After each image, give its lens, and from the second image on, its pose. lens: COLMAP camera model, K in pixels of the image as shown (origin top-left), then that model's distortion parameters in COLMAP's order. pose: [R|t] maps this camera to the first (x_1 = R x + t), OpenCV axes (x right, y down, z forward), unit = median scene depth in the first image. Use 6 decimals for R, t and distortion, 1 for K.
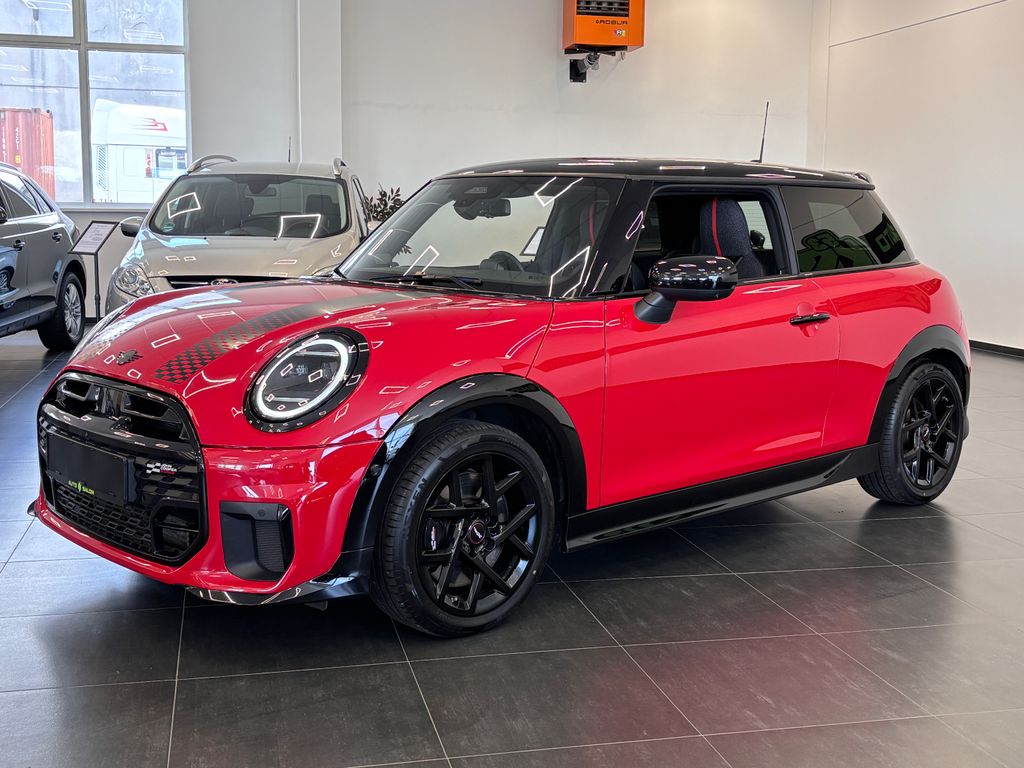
lens RADIAL K [[1235.1, 0, 511.0], [0, 1235.1, 383.8], [0, 0, 1]] dist [0.011343, 0.000000]
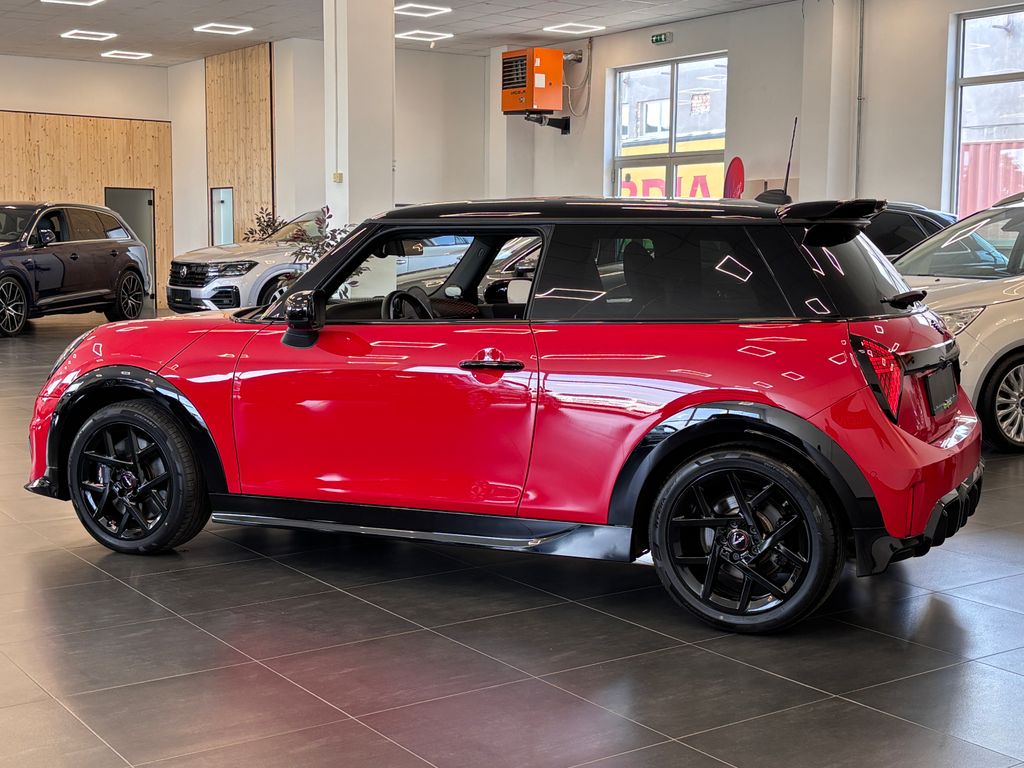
lens RADIAL K [[1408.9, 0, 511.4], [0, 1408.9, 385.8], [0, 0, 1]] dist [-0.022694, 0.000000]
pose [[0.381167, 0.090926, -0.920024, 1.443956], [-0.125186, 0.991062, 0.046082, -0.102948], [0.915991, 0.097610, 0.389143, 0.694750]]
